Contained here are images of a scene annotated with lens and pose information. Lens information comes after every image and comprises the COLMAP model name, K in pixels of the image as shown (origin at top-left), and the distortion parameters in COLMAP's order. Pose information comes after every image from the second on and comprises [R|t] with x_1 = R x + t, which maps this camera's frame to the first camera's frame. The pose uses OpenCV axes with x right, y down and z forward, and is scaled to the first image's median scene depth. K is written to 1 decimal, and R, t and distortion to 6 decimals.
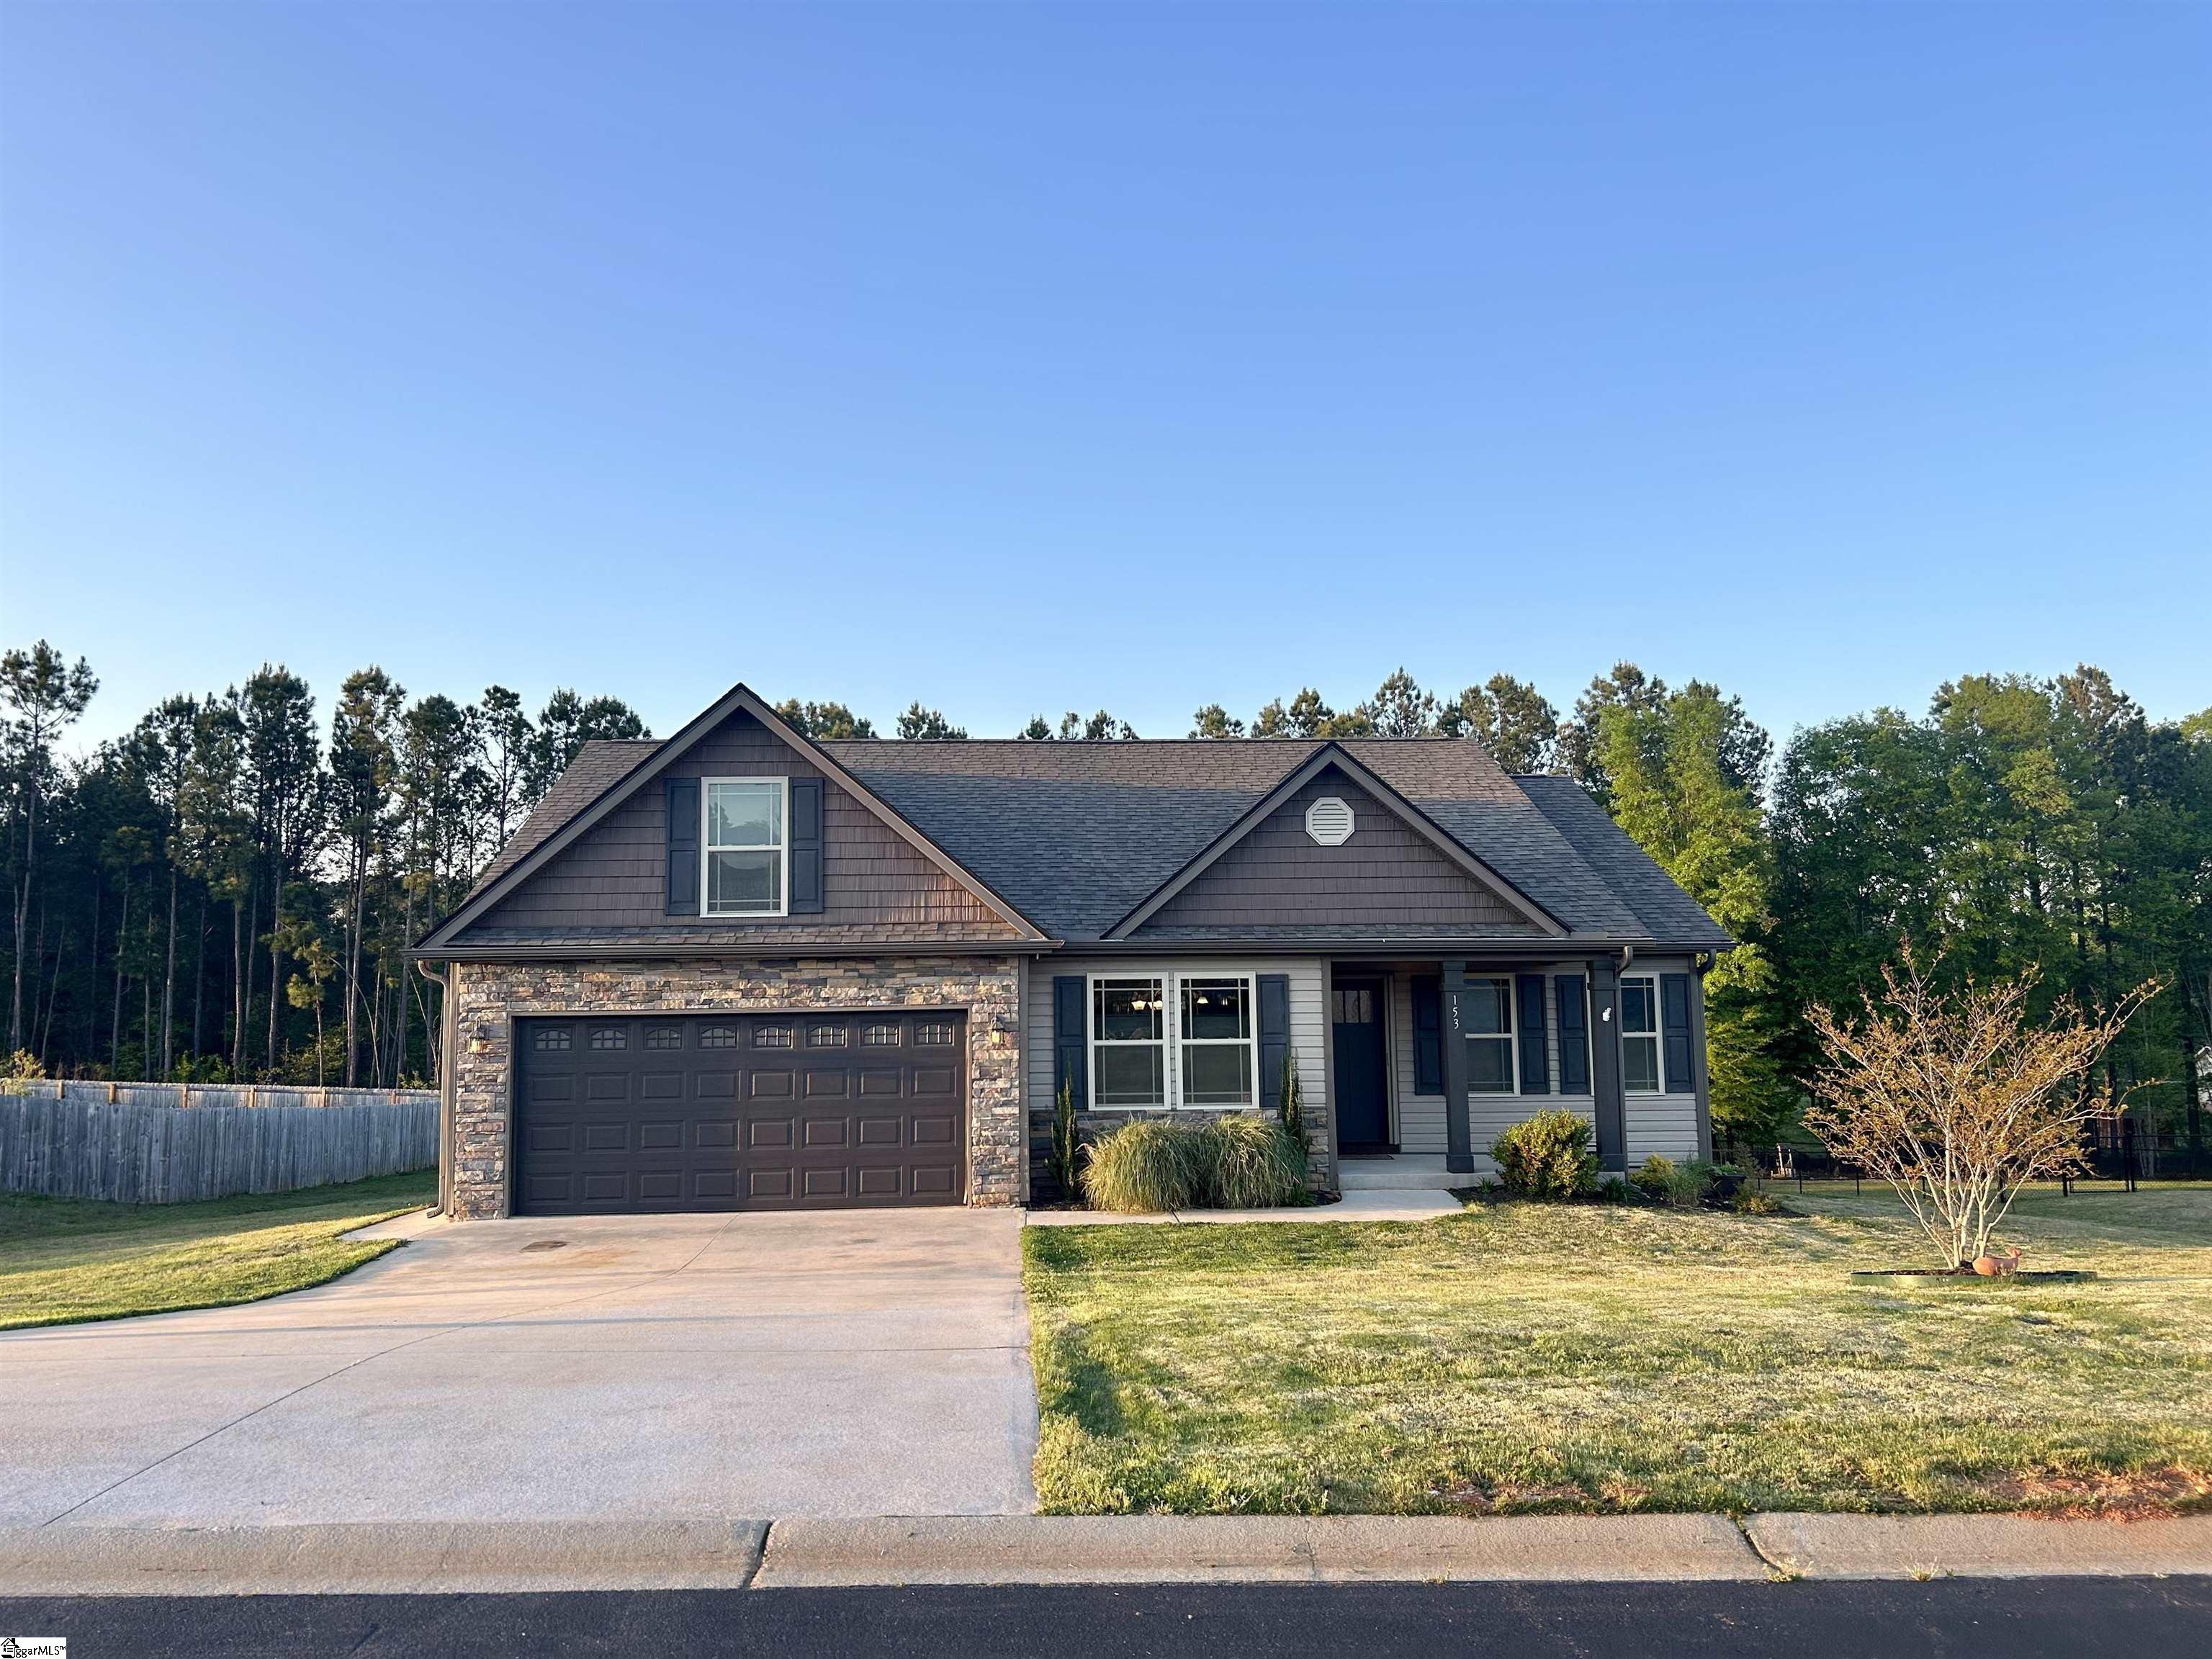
lens RADIAL K [[1708.4, 0, 1090.1], [0, 1708.4, 808.1], [0, 0, 1]] dist [0.074208, -0.045057]
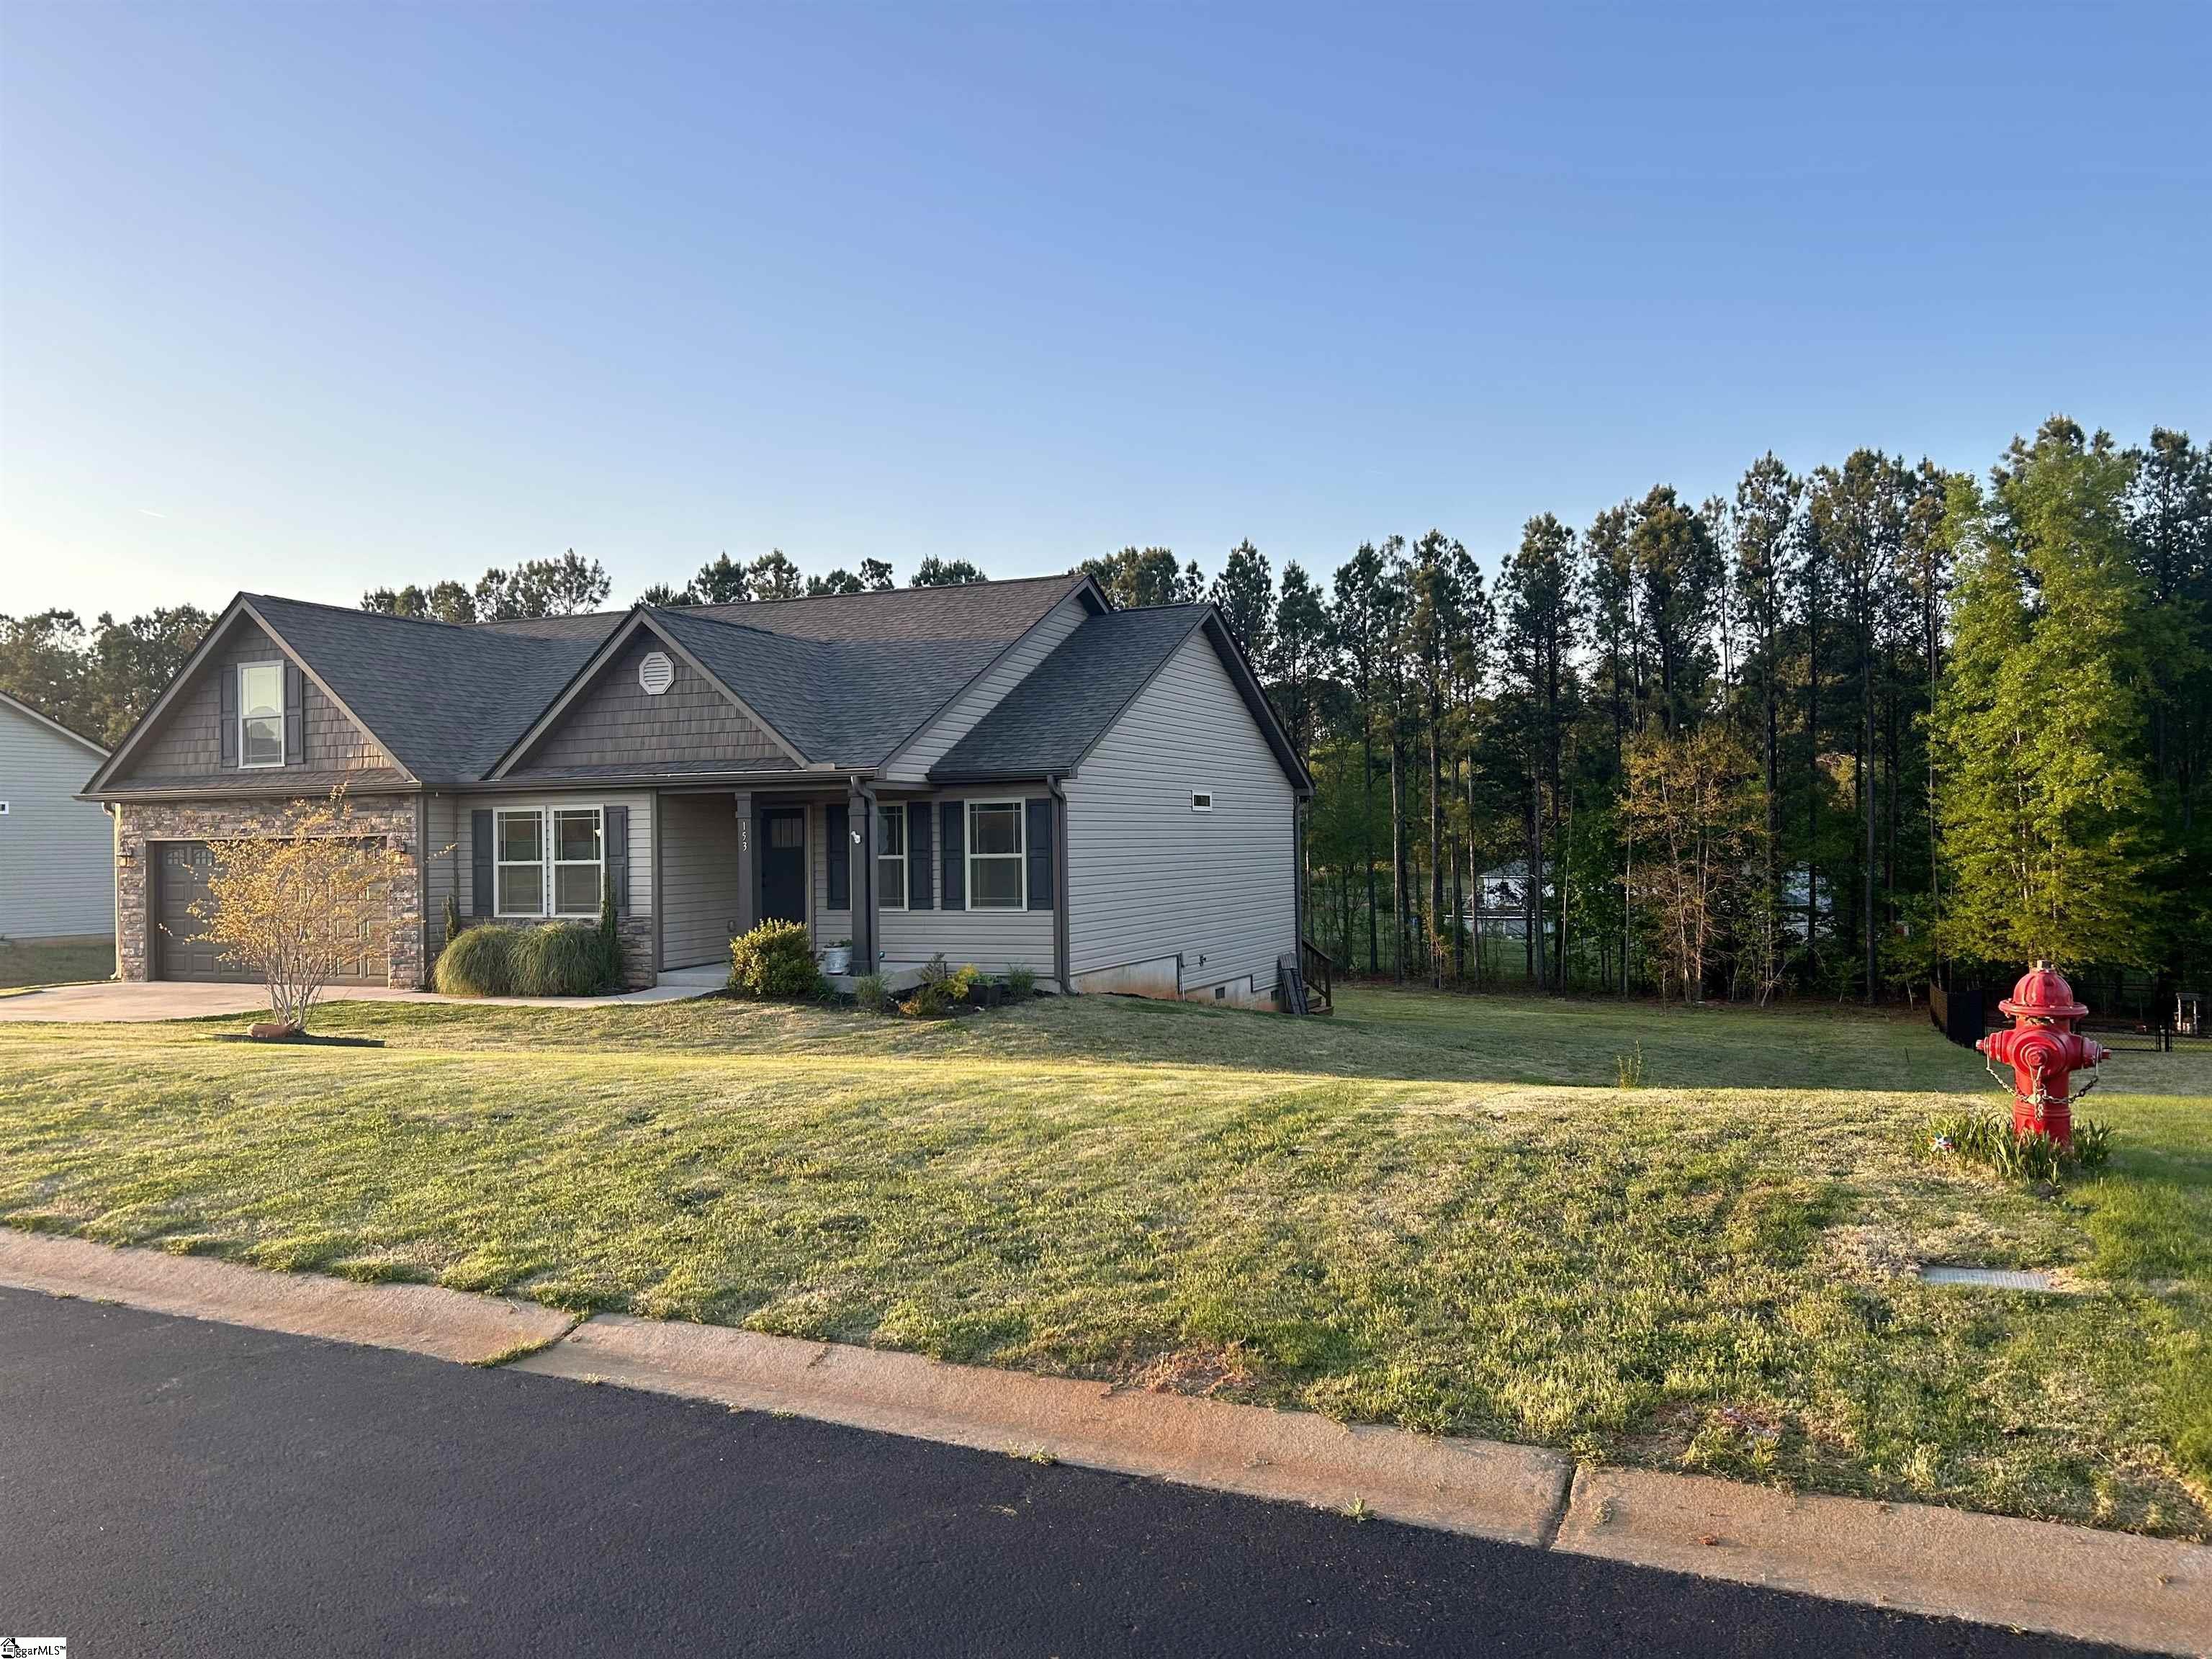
lens RADIAL K [[1708.4, 0, 1102.4], [0, 1708.4, 810.8], [0, 0, 1]] dist [0.074208, -0.045057]
pose [[0.887118, -0.009801, -0.461439, 0.964570], [0.057084, 0.994428, 0.088623, 0.014642], [0.457999, -0.104960, 0.882734, 0.106719]]
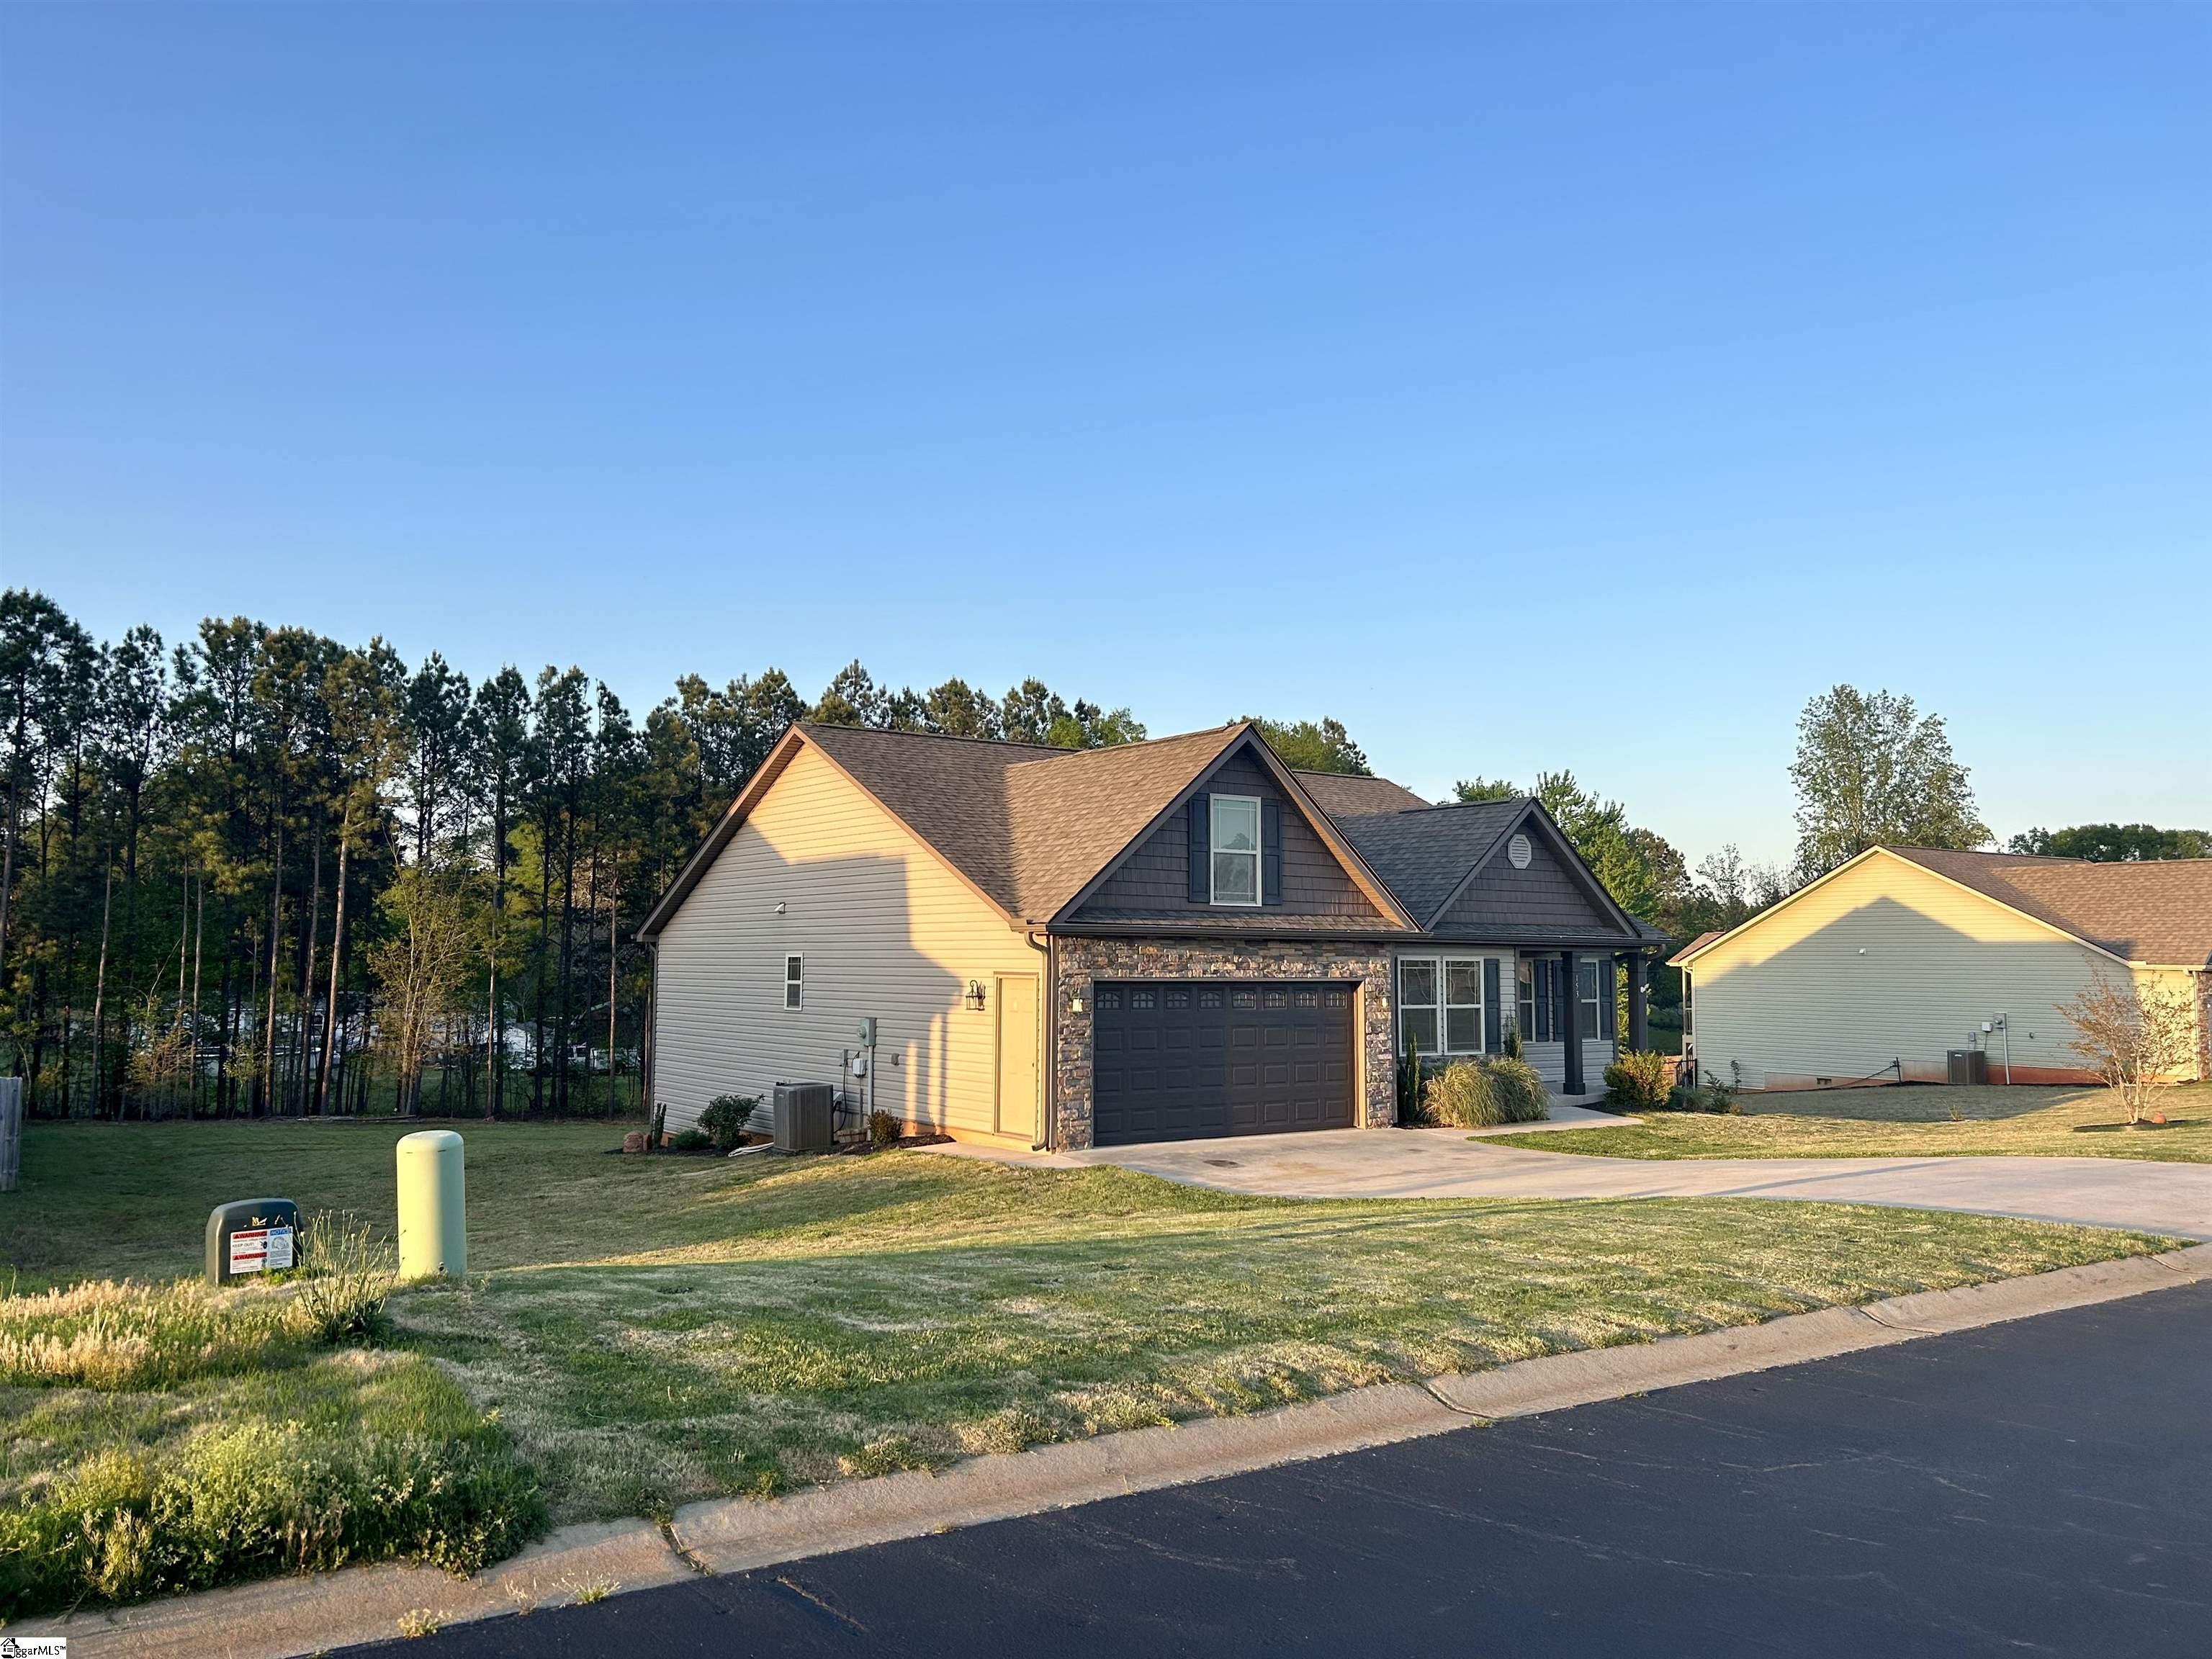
lens RADIAL K [[1708.4, 0, 1095.1], [0, 1708.4, 812.6], [0, 0, 1]] dist [0.074208, -0.045057]
pose [[0.829972, 0.065964, 0.553892, -0.962260], [-0.081106, 0.996701, 0.002833, -0.000003], [-0.551878, -0.047275, 0.832584, 0.011156]]
